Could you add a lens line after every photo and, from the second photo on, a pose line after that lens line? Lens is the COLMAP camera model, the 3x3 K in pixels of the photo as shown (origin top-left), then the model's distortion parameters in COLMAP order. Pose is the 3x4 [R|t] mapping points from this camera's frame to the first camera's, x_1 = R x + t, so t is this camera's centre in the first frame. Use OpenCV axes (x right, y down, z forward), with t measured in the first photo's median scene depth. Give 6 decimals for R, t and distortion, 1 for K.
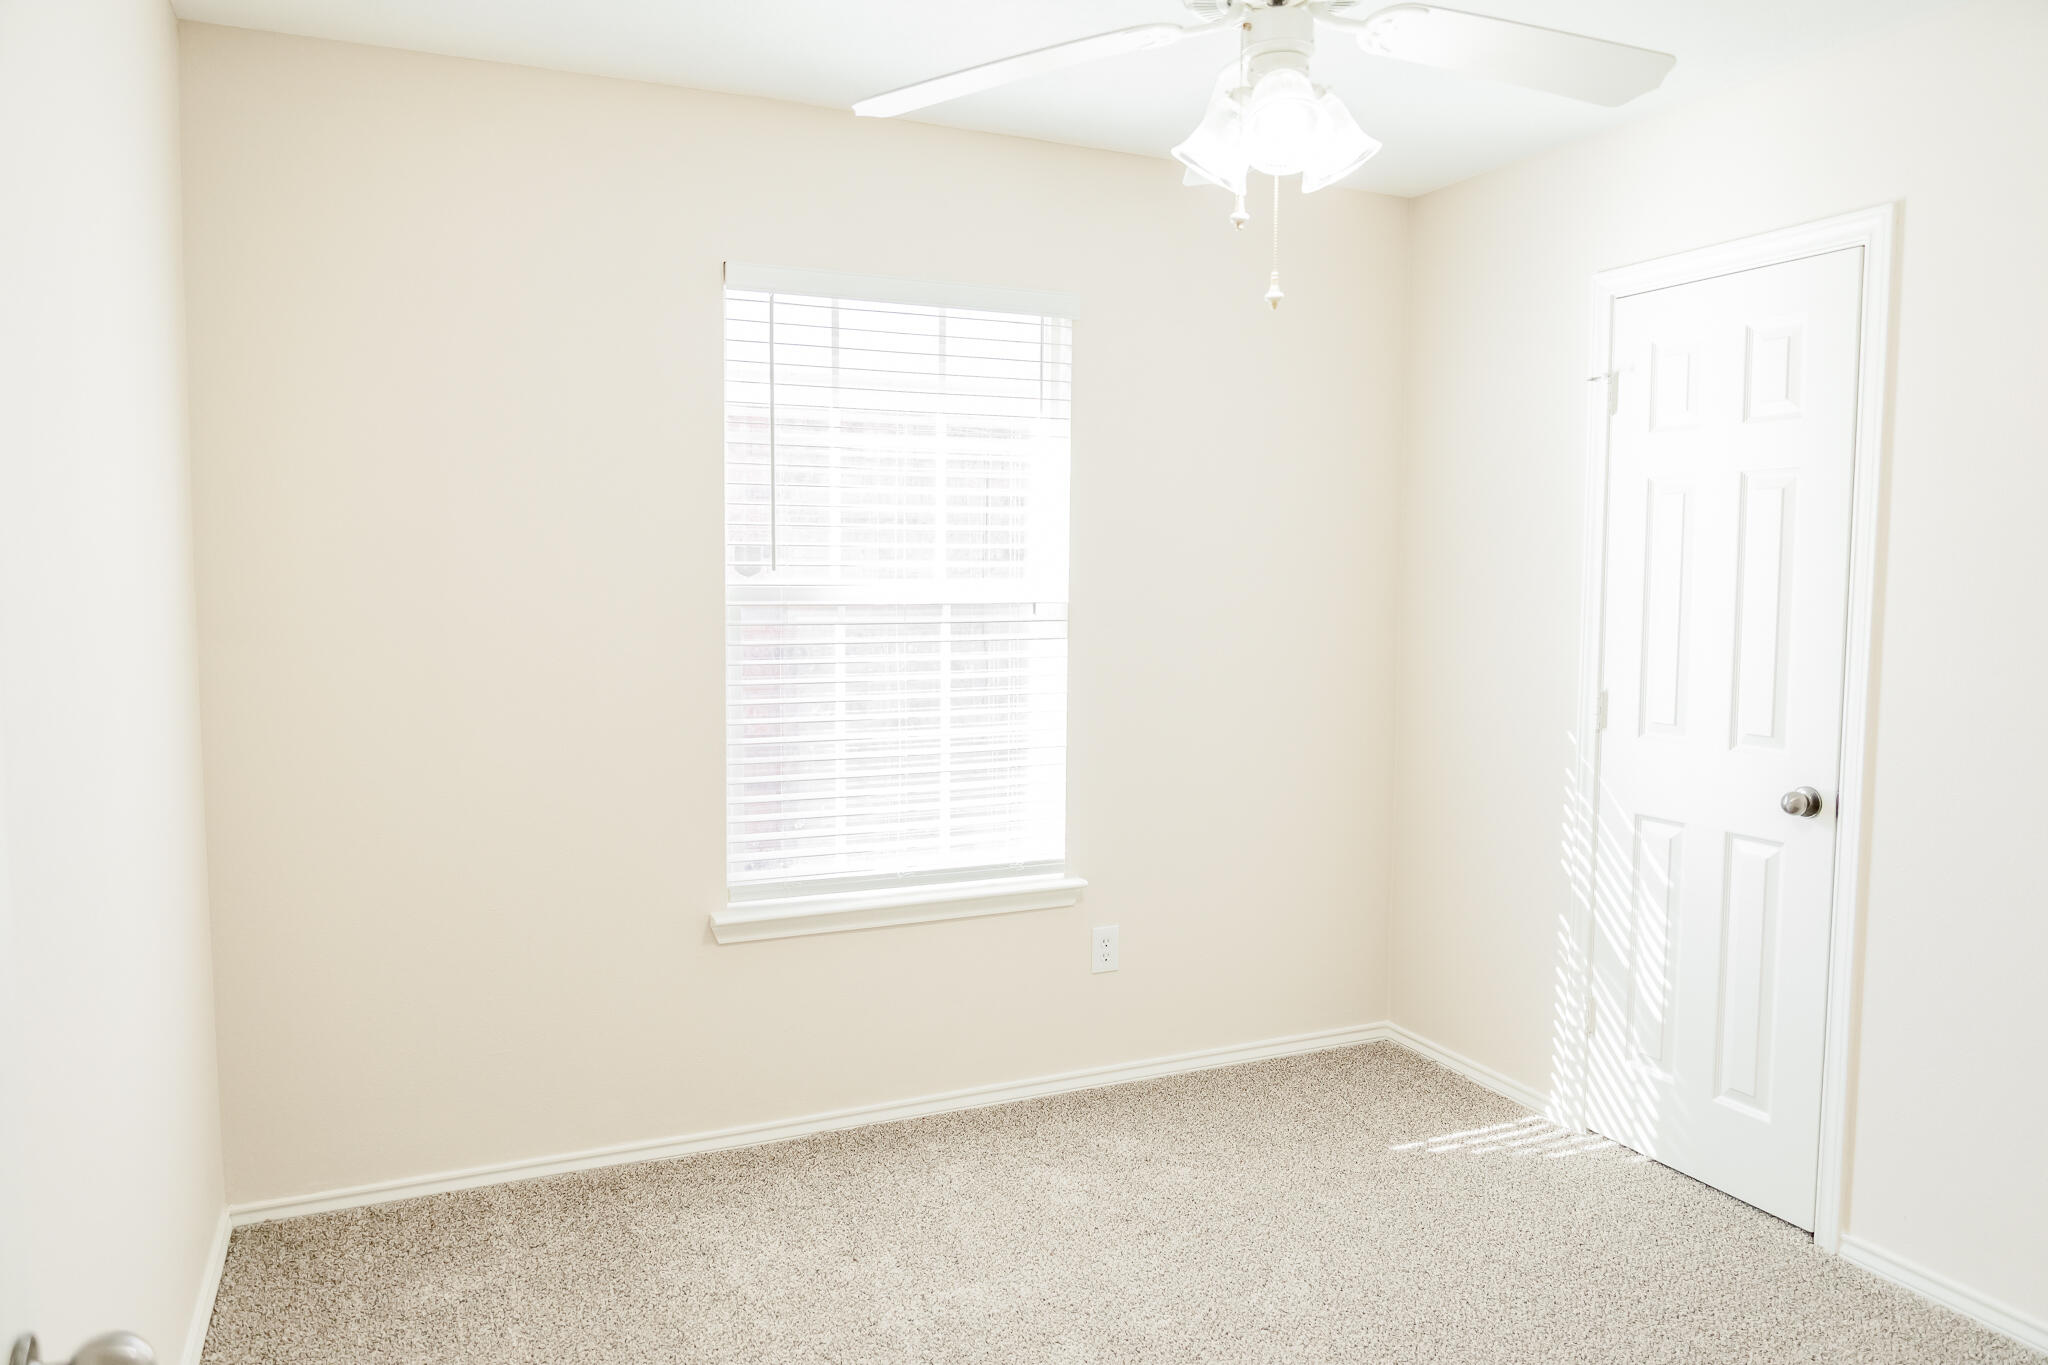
lens RADIAL K [[1403.9, 0, 995.5], [0, 1403.9, 679.5], [0, 0, 1]] dist [-0.026484, -0.000038]
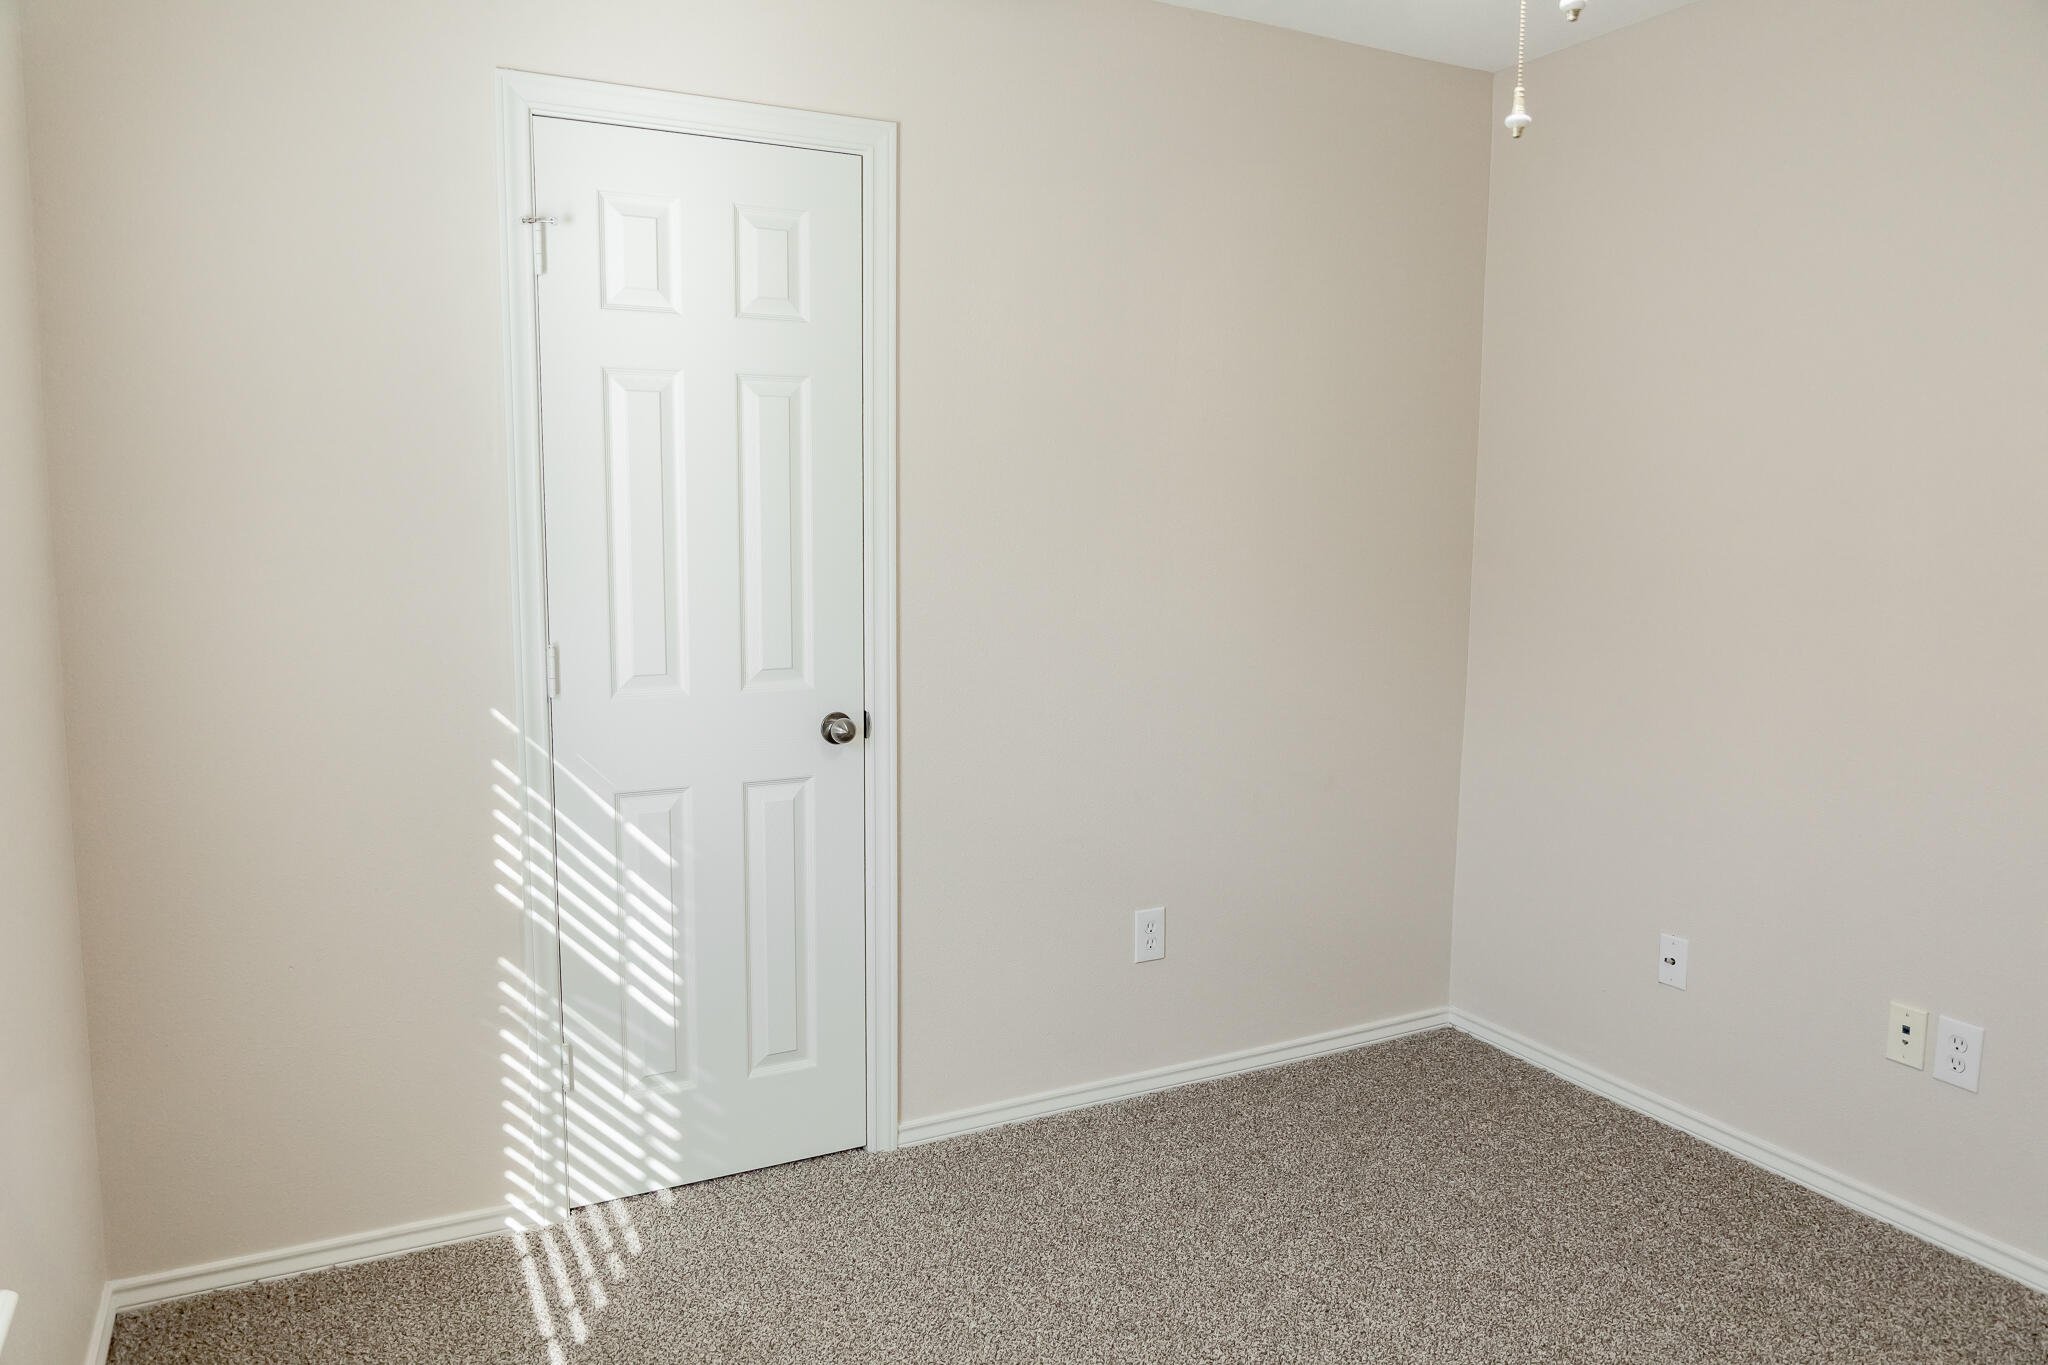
lens RADIAL K [[1406.6, 0, 1024.0], [0, 1406.6, 682.5], [0, 0, 1]] dist [0.028693, 0.000479]
pose [[-0.051567, -0.132884, 0.989789, -0.346760], [0.069340, 0.988240, 0.136288, -0.060462], [-0.996259, 0.075660, -0.041746, 0.796752]]
